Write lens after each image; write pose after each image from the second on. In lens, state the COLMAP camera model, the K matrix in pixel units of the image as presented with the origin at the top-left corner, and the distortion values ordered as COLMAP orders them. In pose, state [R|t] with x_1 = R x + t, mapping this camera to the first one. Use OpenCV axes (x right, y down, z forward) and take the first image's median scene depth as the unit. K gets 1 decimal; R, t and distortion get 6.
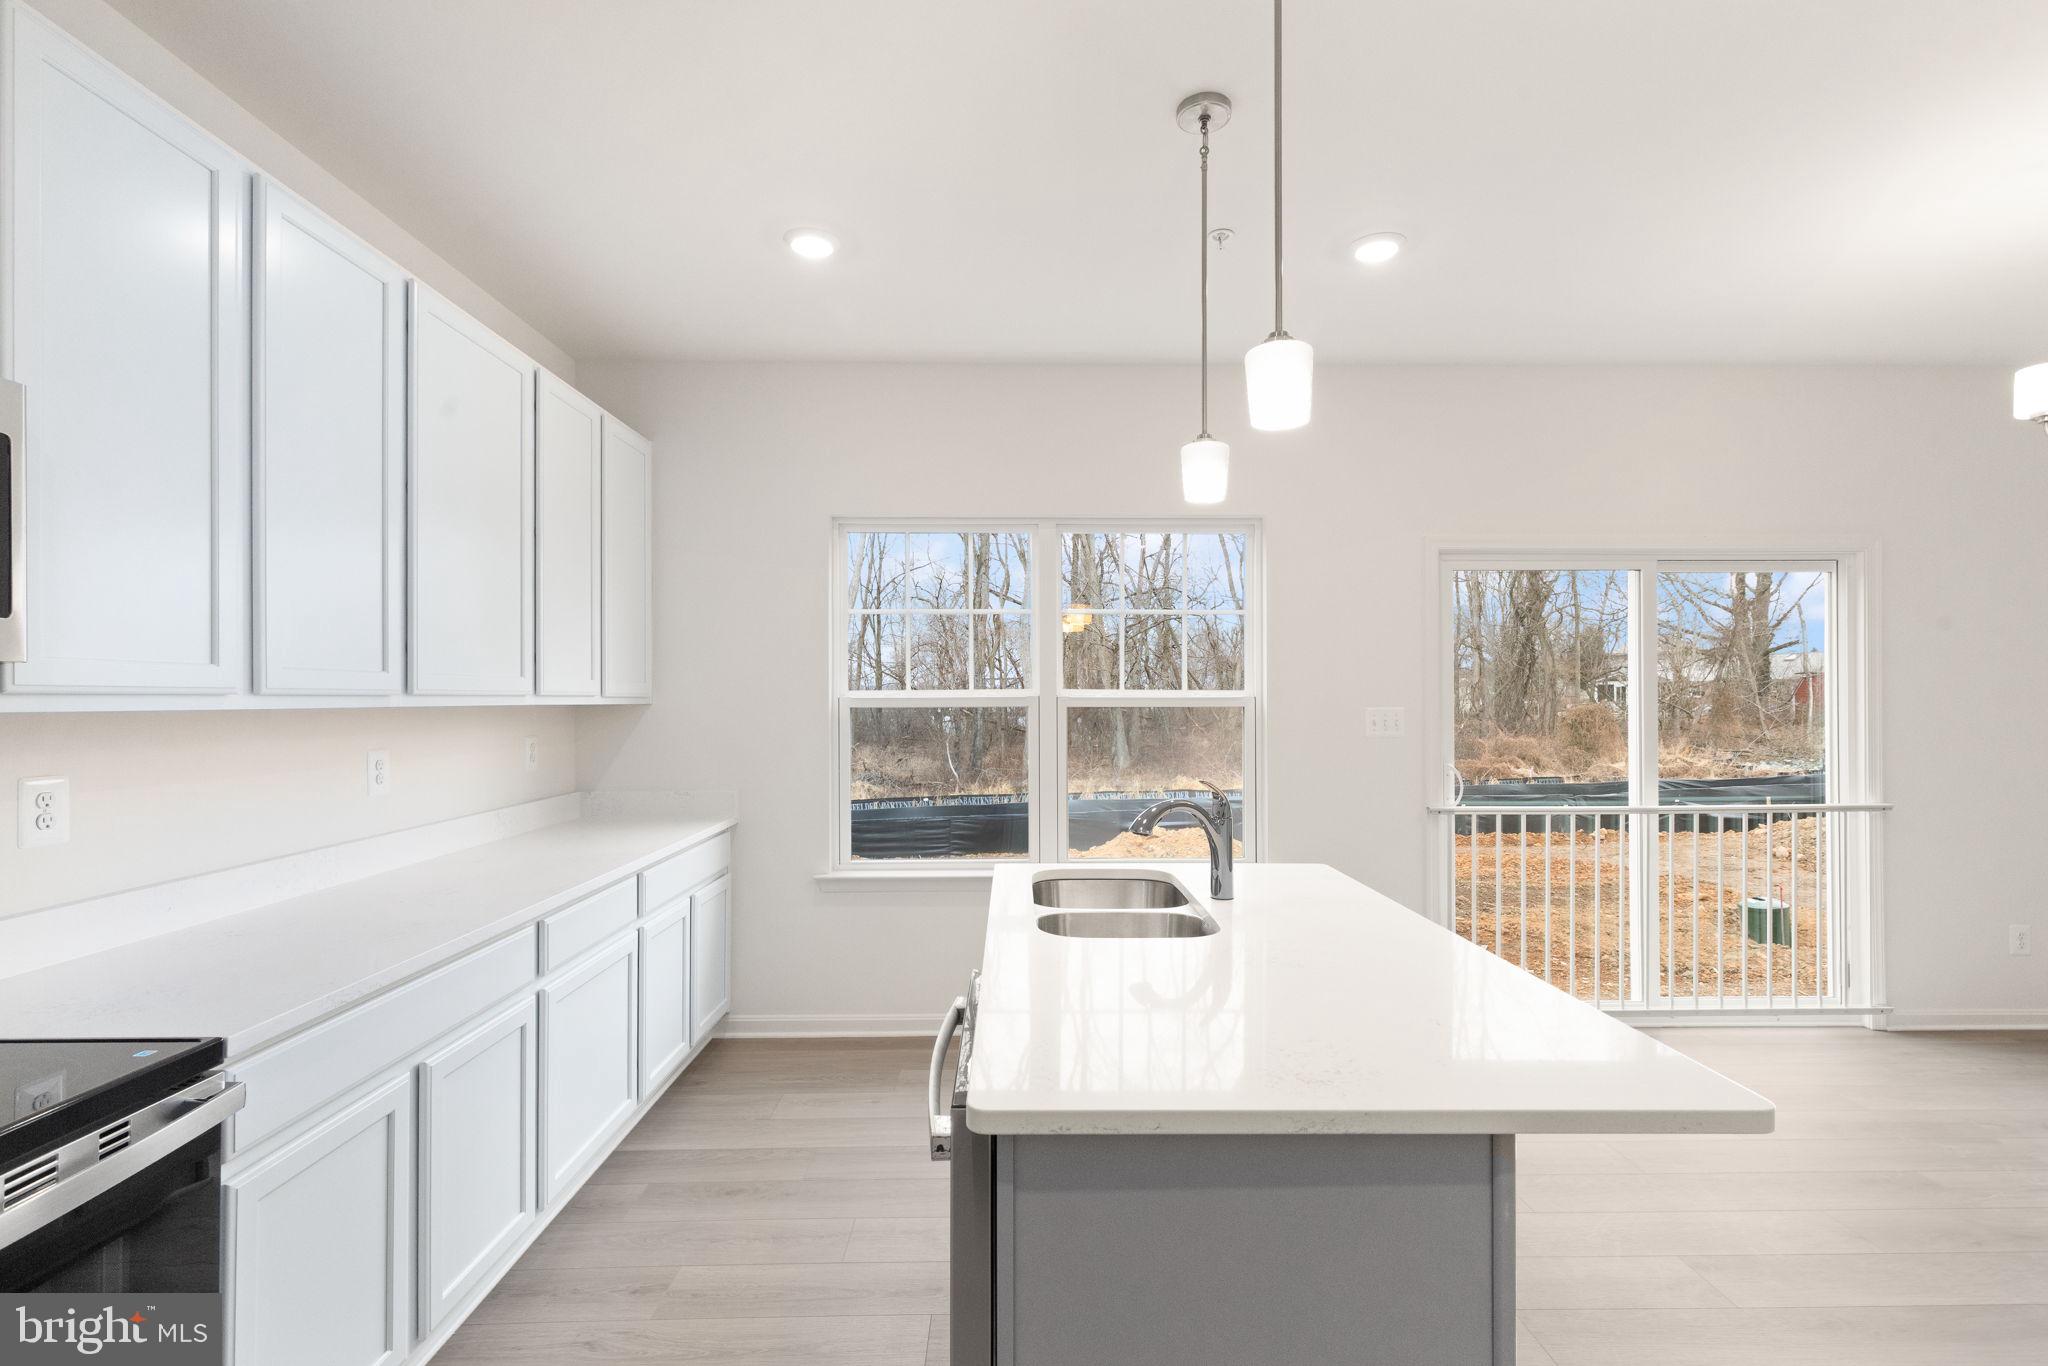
lens RADIAL K [[976.5, 0, 1025.6], [0, 976.5, 695.1], [0, 0, 1]] dist [-0.005049, -0.000615]
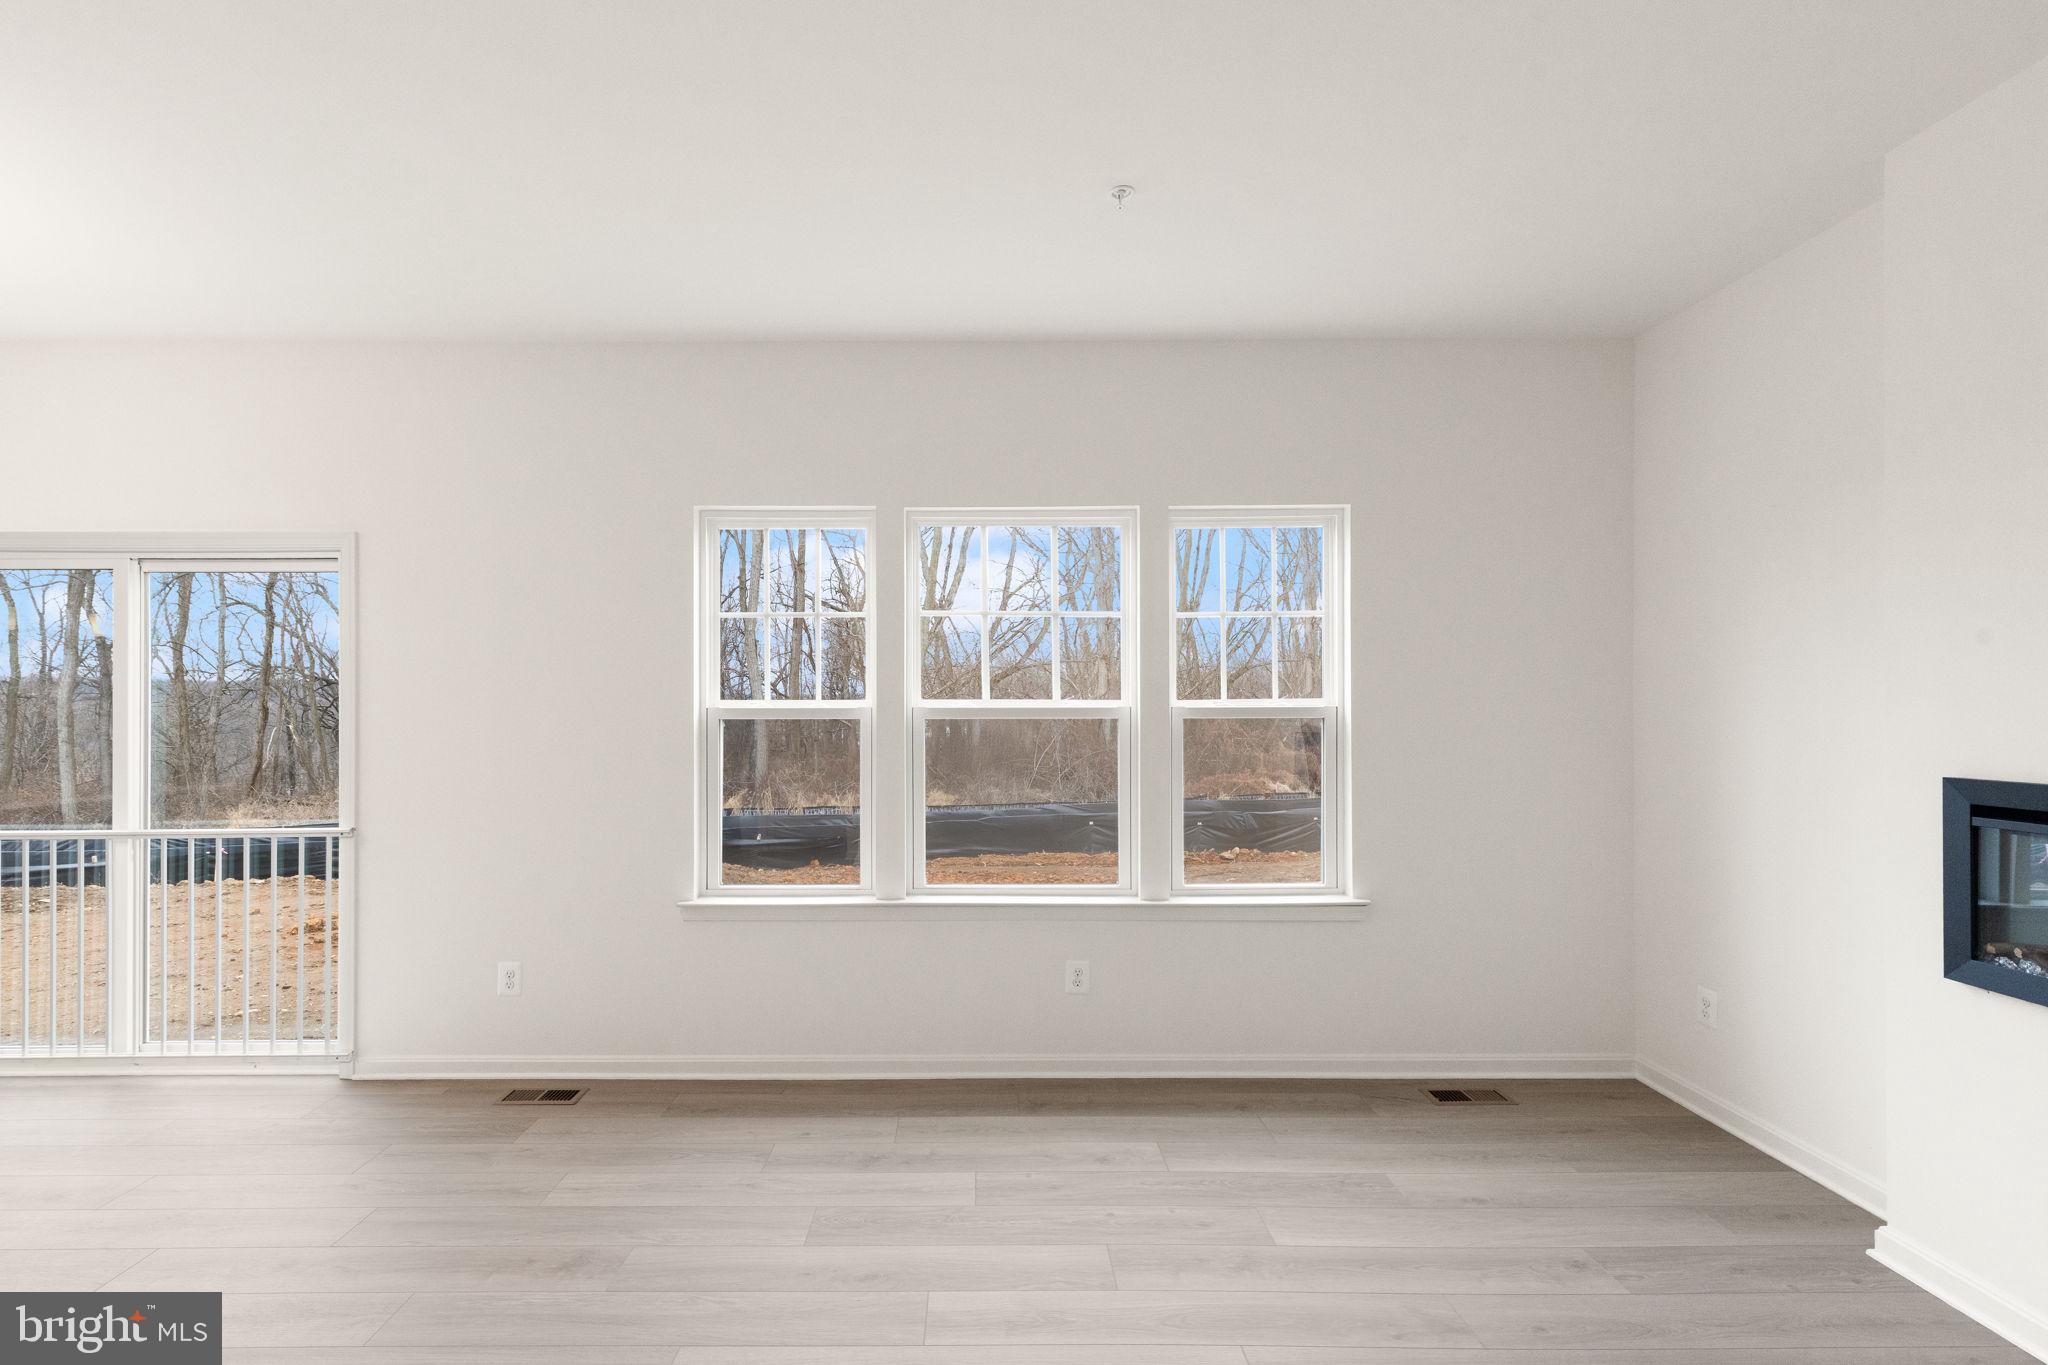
lens RADIAL K [[1061.8, 0, 985.6], [0, 1061.8, 694.0], [0, 0, 1]] dist [0.019192, -0.002354]
pose [[0.999699, -0.002956, -0.024339, 1.215250], [0.002690, 0.999937, -0.010940, 0.000025], [0.024370, 0.010871, 0.999644, 0.014871]]
